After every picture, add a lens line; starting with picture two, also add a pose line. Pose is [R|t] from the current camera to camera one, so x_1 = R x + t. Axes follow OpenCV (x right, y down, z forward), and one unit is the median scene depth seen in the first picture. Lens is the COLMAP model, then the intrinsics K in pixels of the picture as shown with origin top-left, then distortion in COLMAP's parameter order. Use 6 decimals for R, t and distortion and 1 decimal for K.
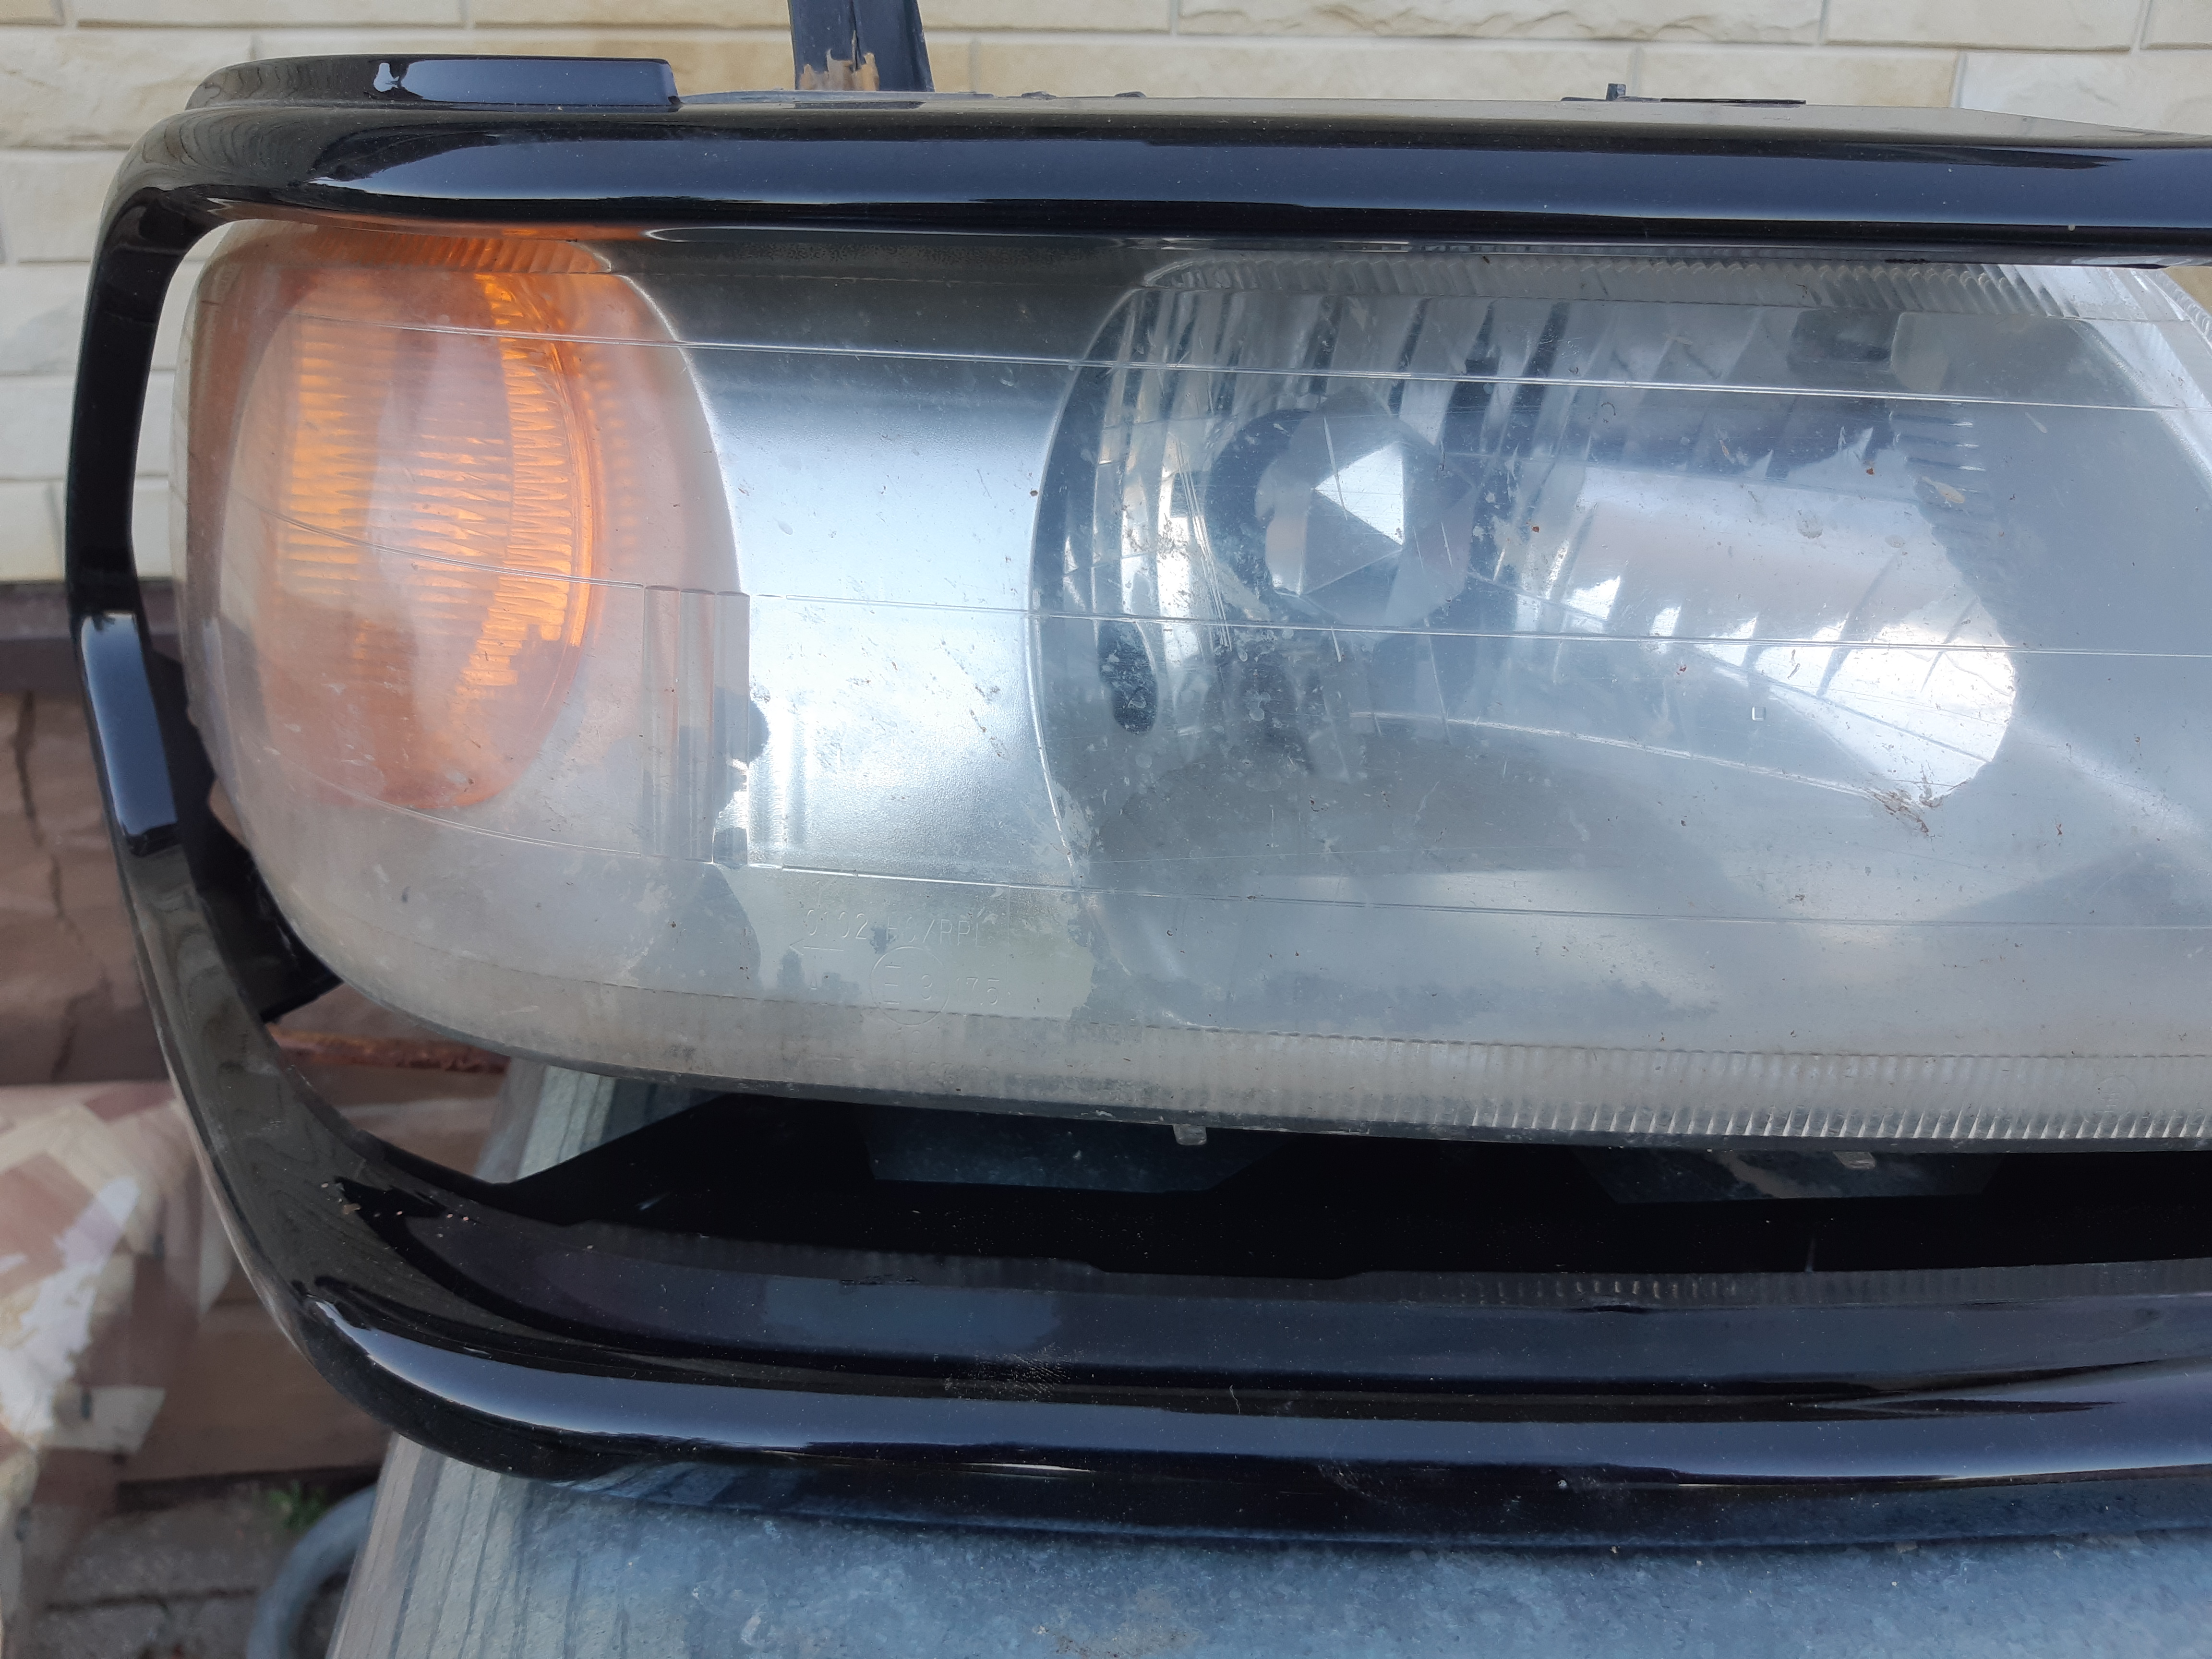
lens RADIAL K [[1703.0, 0, 1112.6], [0, 1703.0, 839.1], [0, 0, 1]] dist [0.033897, -0.091983]
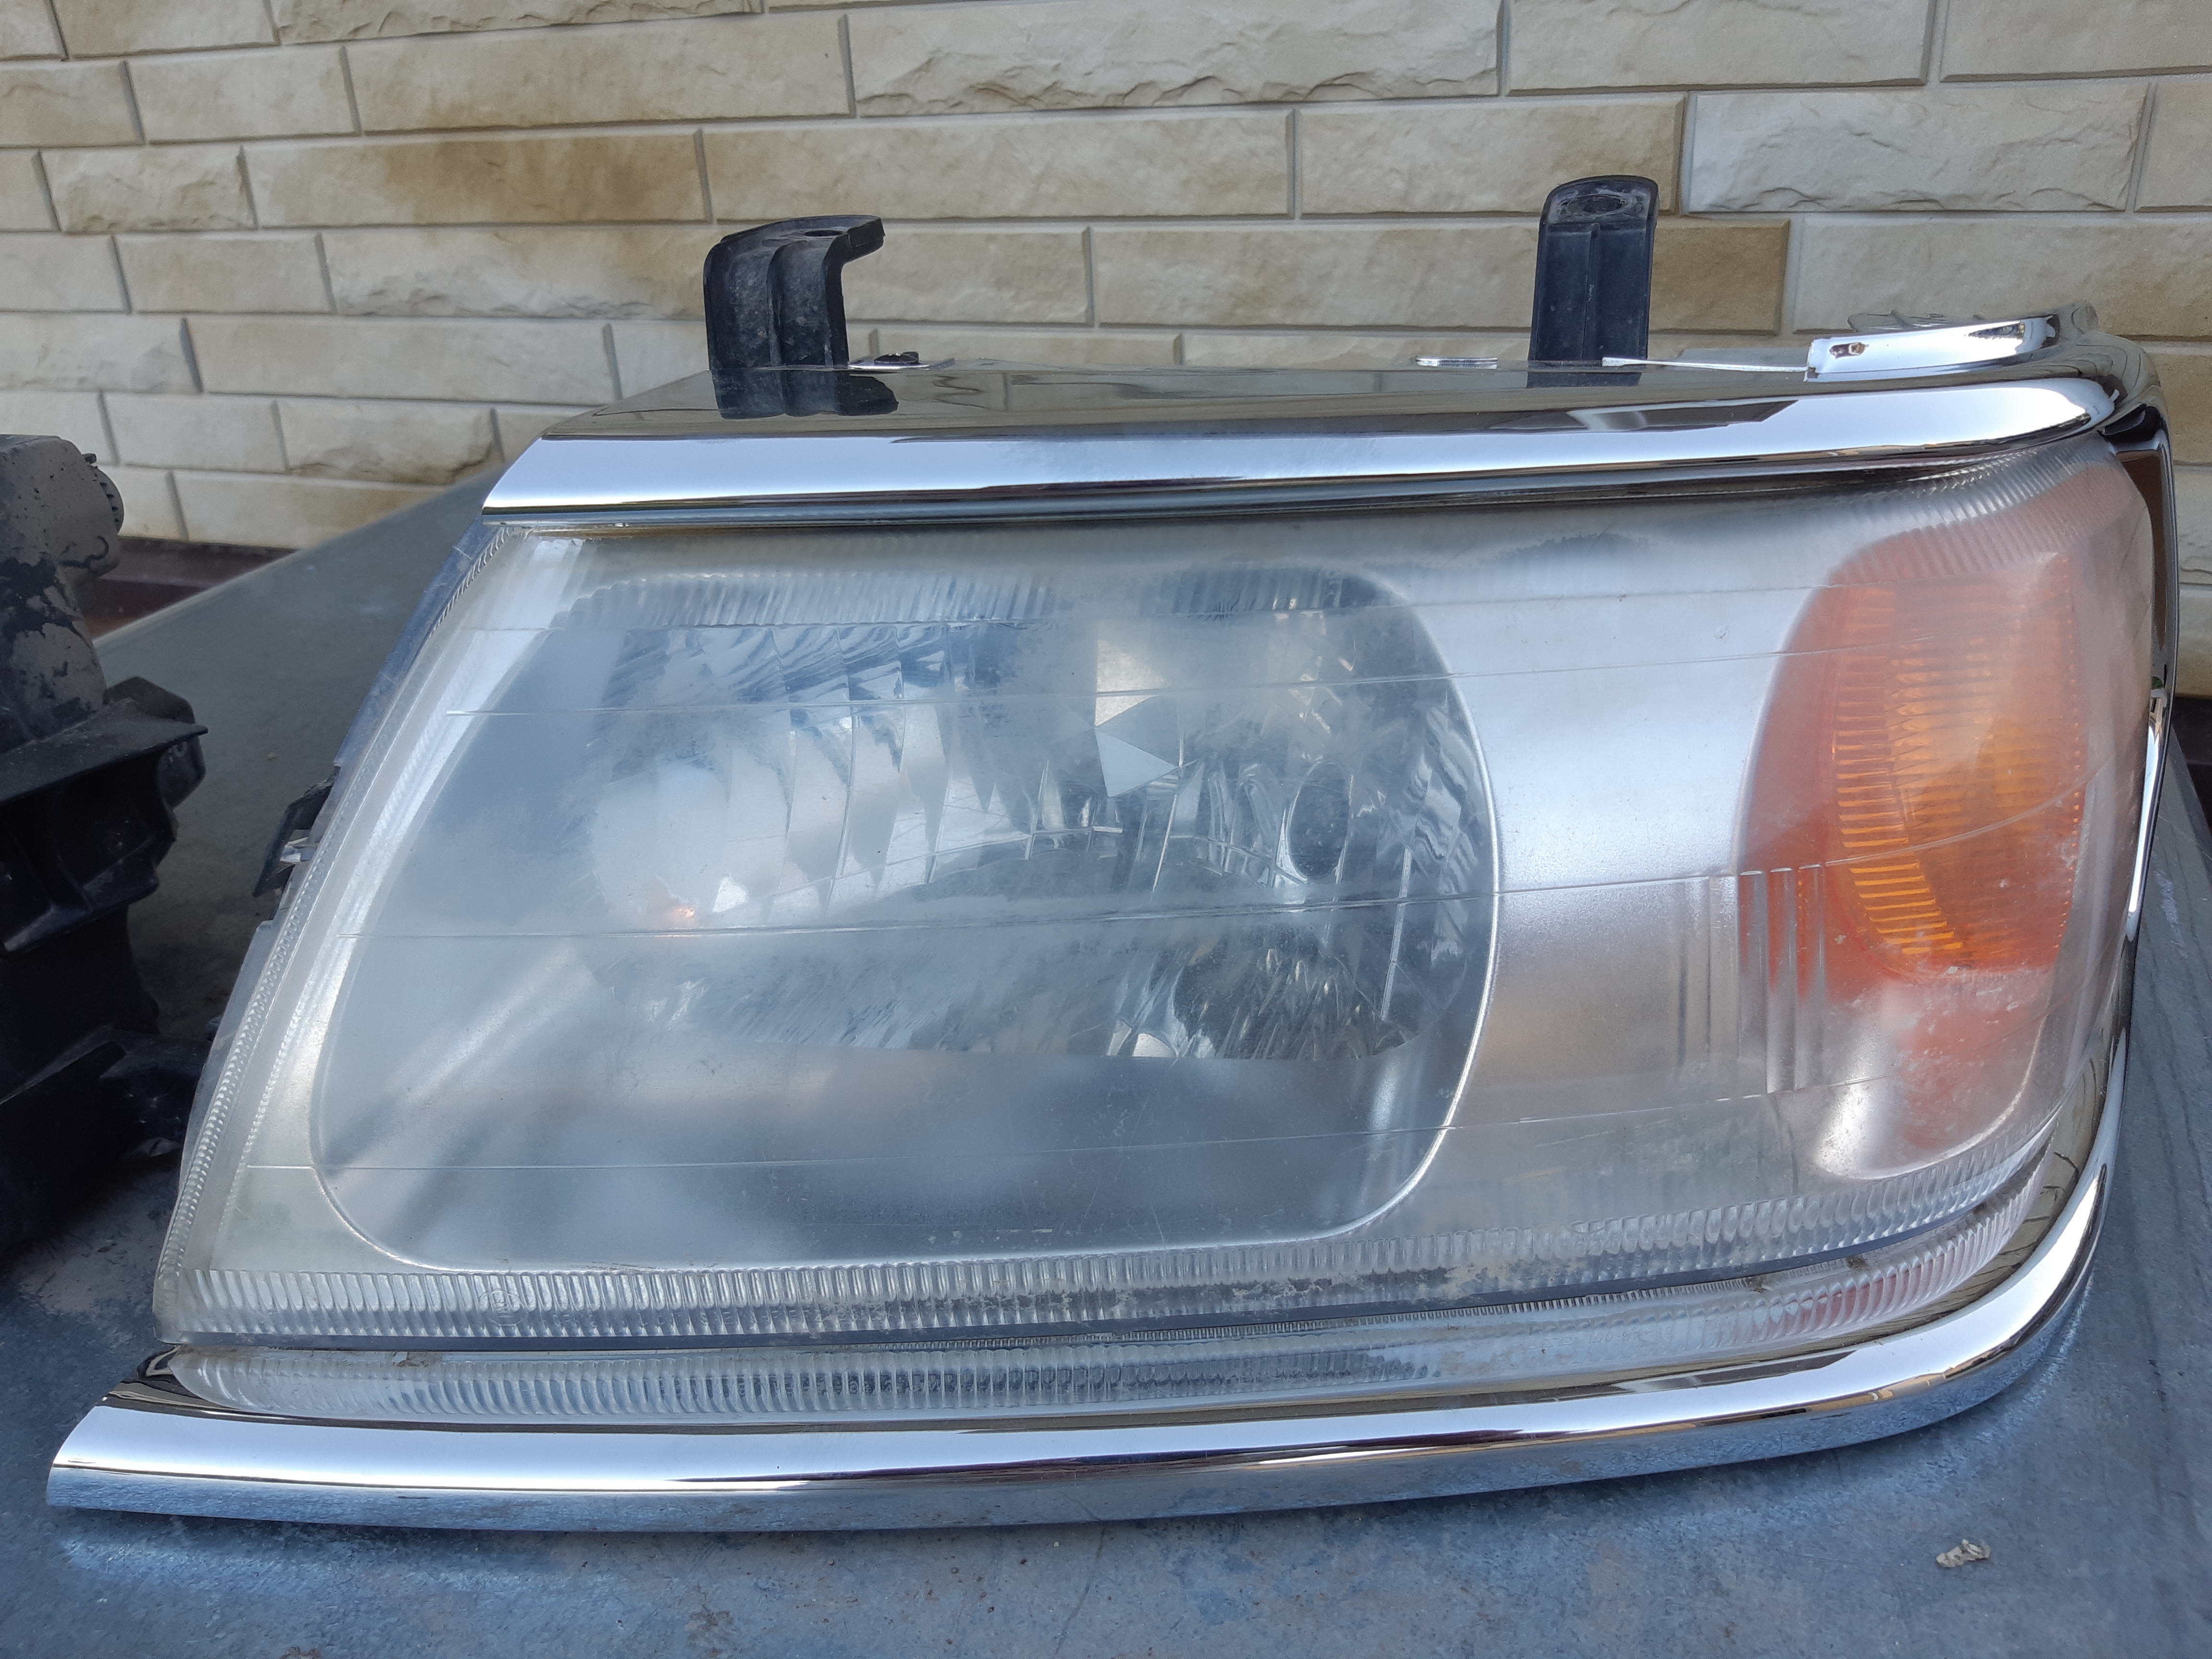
lens RADIAL K [[1703.0, 0, 1112.6], [0, 1703.0, 839.1], [0, 0, 1]] dist [0.033897, -0.091983]
pose [[0.873101, 0.166469, -0.458239, 0.734039], [-0.140905, 0.985951, 0.089704, -0.142396], [0.466734, -0.013752, 0.884291, 0.120775]]
